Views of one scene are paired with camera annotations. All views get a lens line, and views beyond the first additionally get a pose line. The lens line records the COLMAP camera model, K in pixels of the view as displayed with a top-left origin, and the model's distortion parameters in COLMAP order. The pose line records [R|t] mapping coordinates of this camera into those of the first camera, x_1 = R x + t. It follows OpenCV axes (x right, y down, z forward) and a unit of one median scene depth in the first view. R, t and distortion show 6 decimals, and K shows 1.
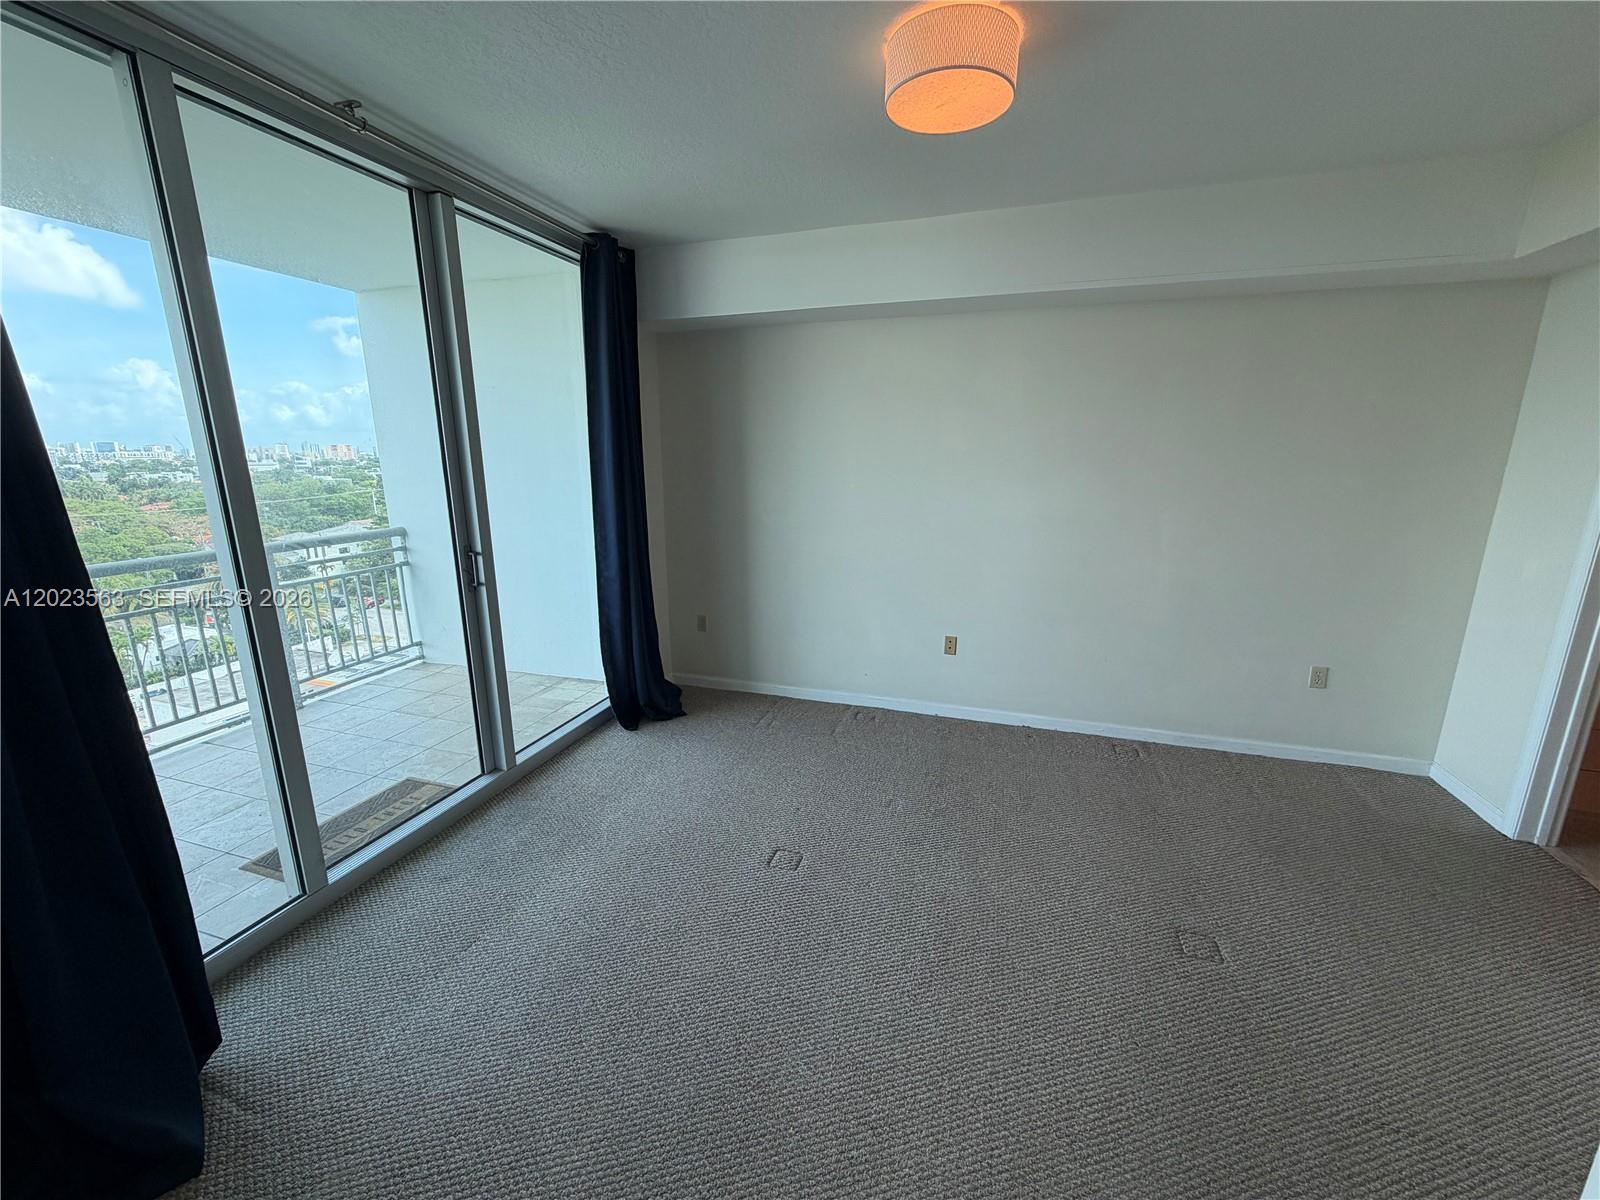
lens RADIAL K [[638.2, 0, 793.4], [0, 638.2, 603.1], [0, 0, 1]] dist [-0.001118, 0.000137]
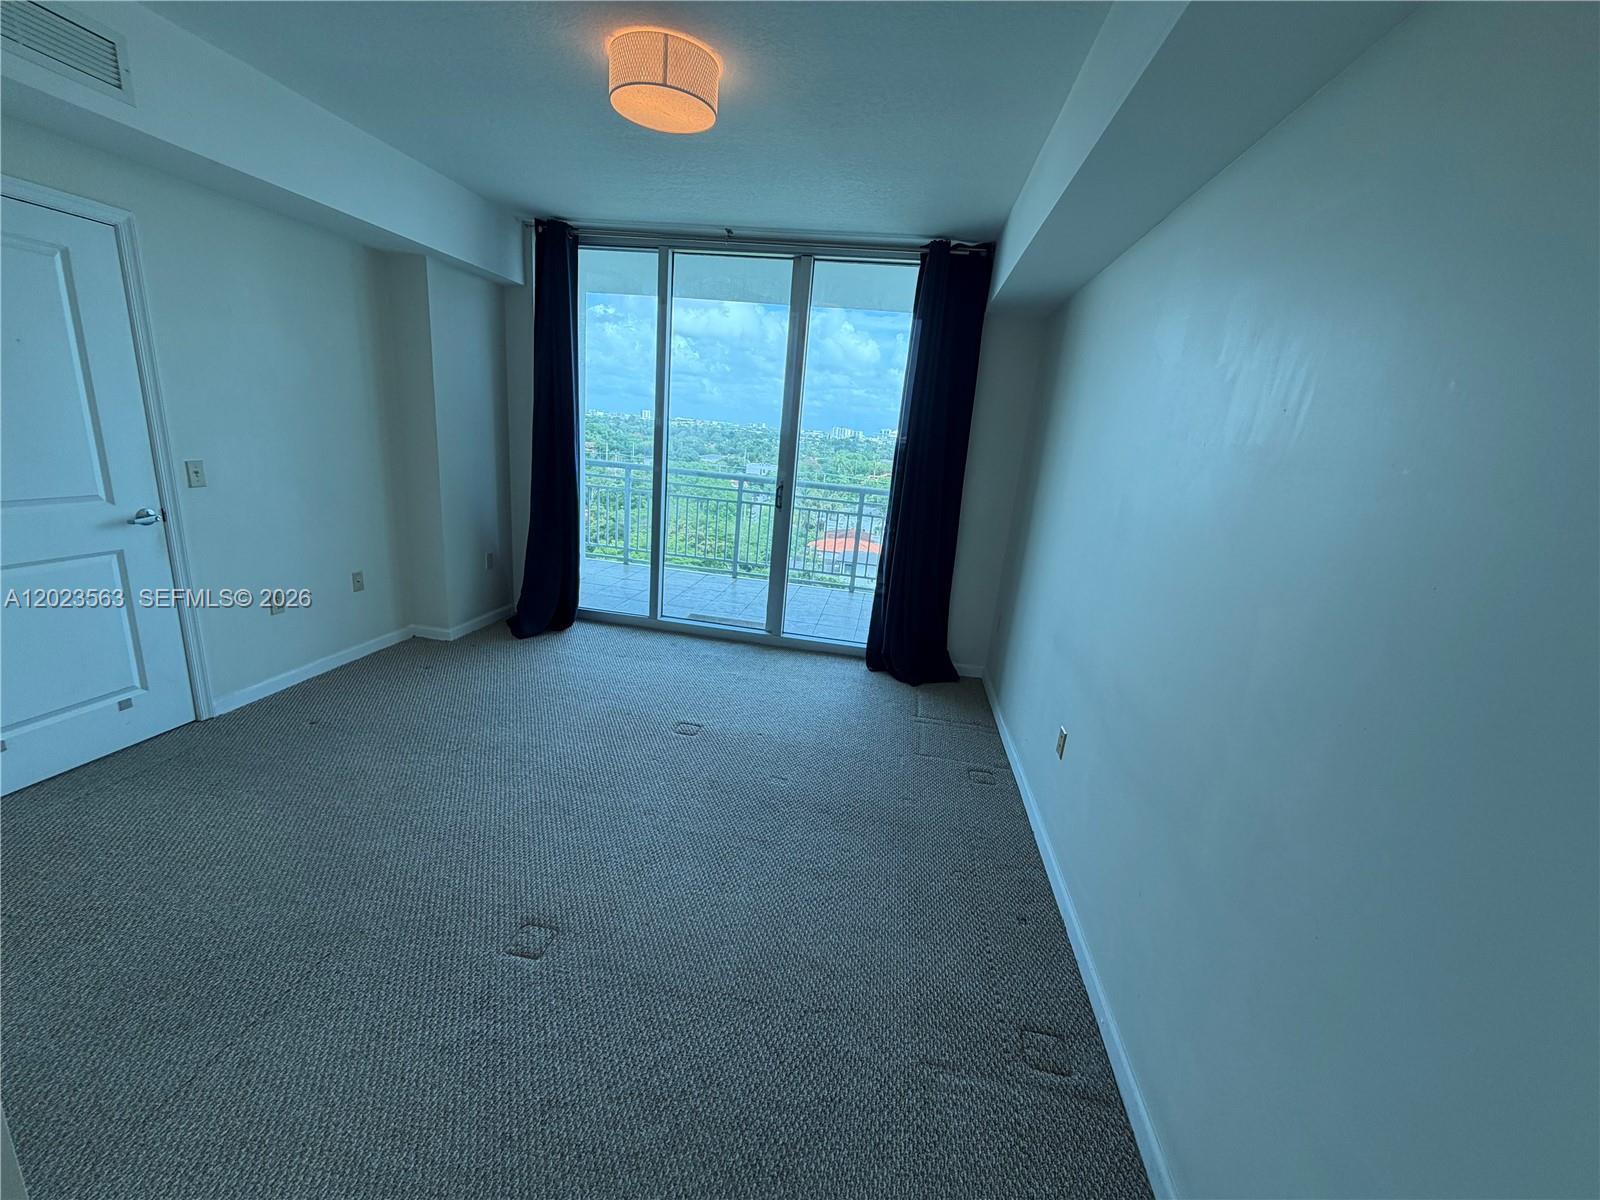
lens RADIAL K [[643.5, 0, 800.0], [0, 643.5, 600.0], [0, 0, 1]] dist [-0.000275, 0.000133]
pose [[0.162706, 0.270434, -0.948890, 0.977613], [-0.313024, 0.926173, 0.210286, -0.150877], [0.935705, 0.262811, 0.235346, 0.689452]]
